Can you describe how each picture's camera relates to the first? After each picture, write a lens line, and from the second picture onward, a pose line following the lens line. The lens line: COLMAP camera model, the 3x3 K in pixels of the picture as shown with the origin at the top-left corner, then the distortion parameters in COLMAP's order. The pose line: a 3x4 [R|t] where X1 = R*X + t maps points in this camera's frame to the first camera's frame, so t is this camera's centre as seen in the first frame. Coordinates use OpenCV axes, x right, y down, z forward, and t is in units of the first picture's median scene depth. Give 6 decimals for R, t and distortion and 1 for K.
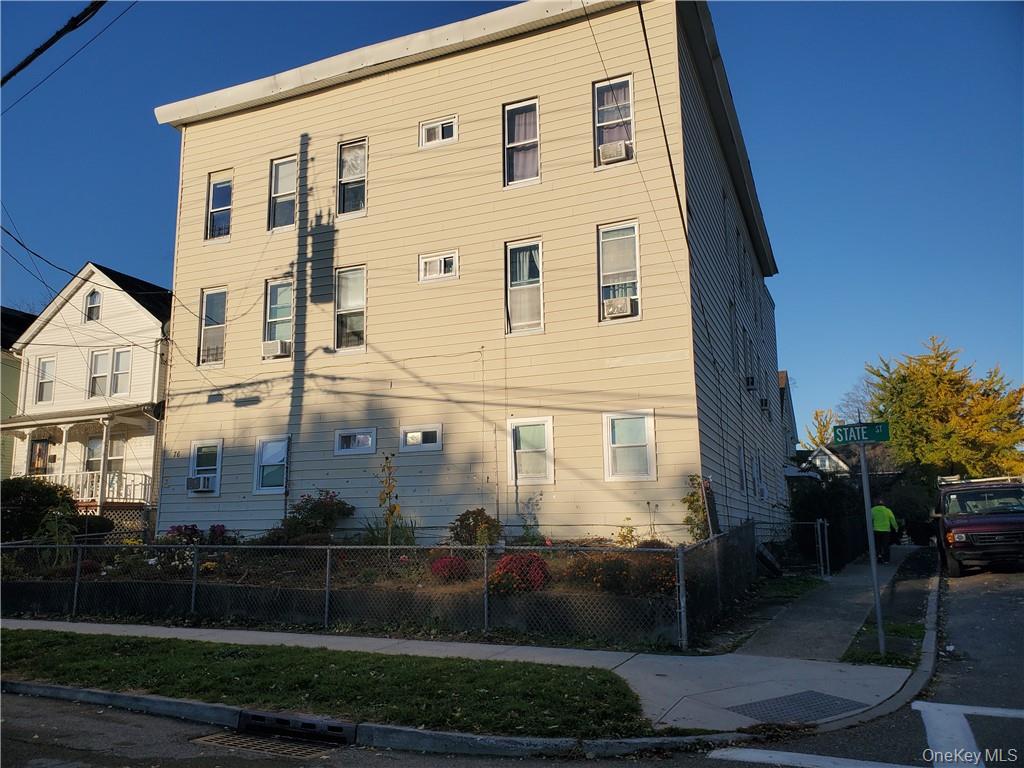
lens RADIAL K [[786.1, 0, 510.3], [0, 786.1, 399.2], [0, 0, 1]] dist [0.049312, -0.046556]
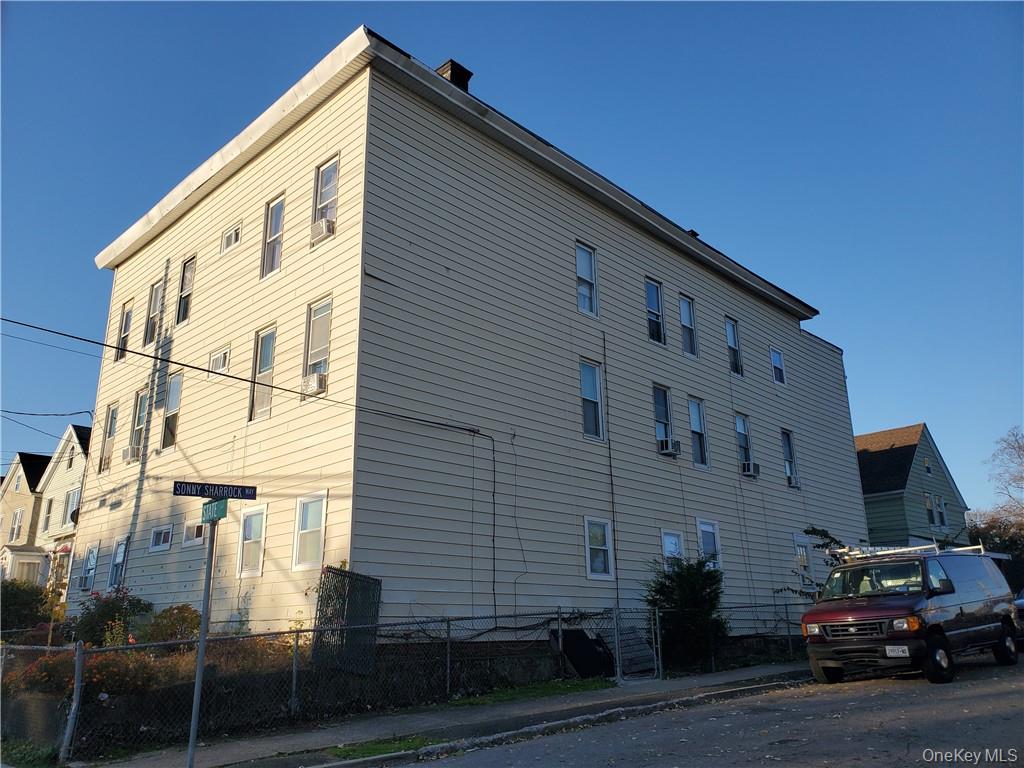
lens RADIAL K [[786.1, 0, 530.7], [0, 786.1, 380.6], [0, 0, 1]] dist [0.049312, -0.046556]
pose [[0.936372, -0.109396, -0.333527, 0.625316], [0.065528, 0.987969, -0.140082, 0.026479], [0.344838, 0.109314, 0.932275, 0.170077]]
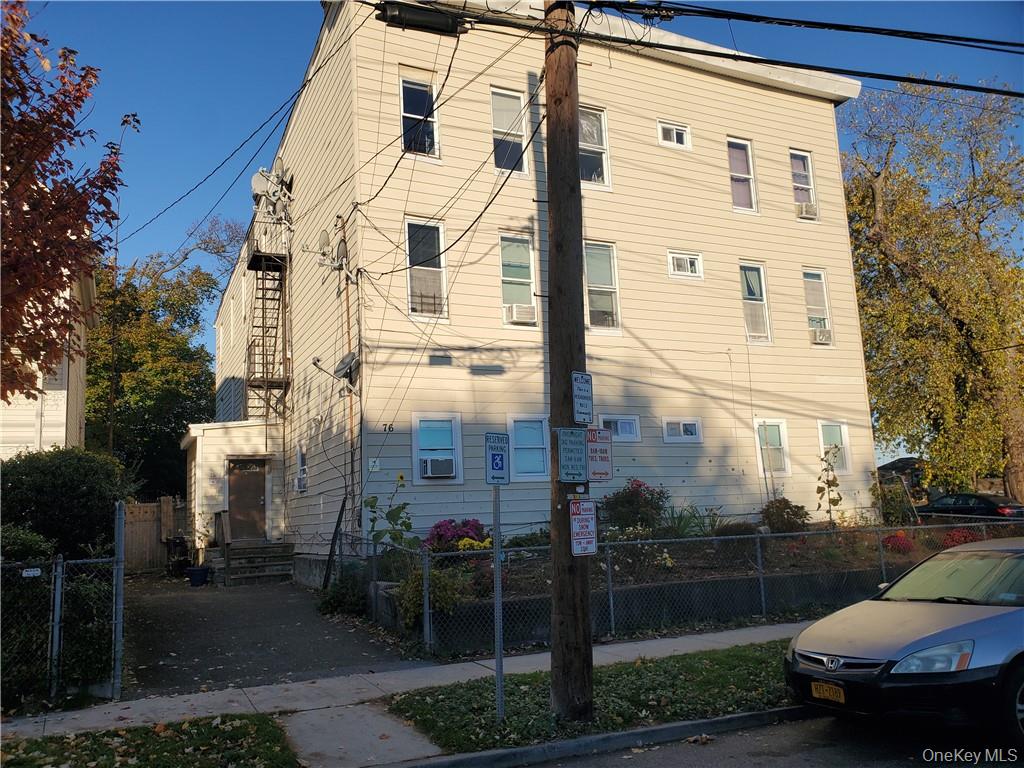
lens RADIAL K [[786.1, 0, 511.3], [0, 786.1, 387.8], [0, 0, 1]] dist [0.049312, -0.046556]
pose [[0.666479, 0.097092, 0.739175, -0.987509], [-0.089977, 0.994712, -0.049529, 0.064192], [-0.740074, -0.033499, 0.671690, 0.457194]]
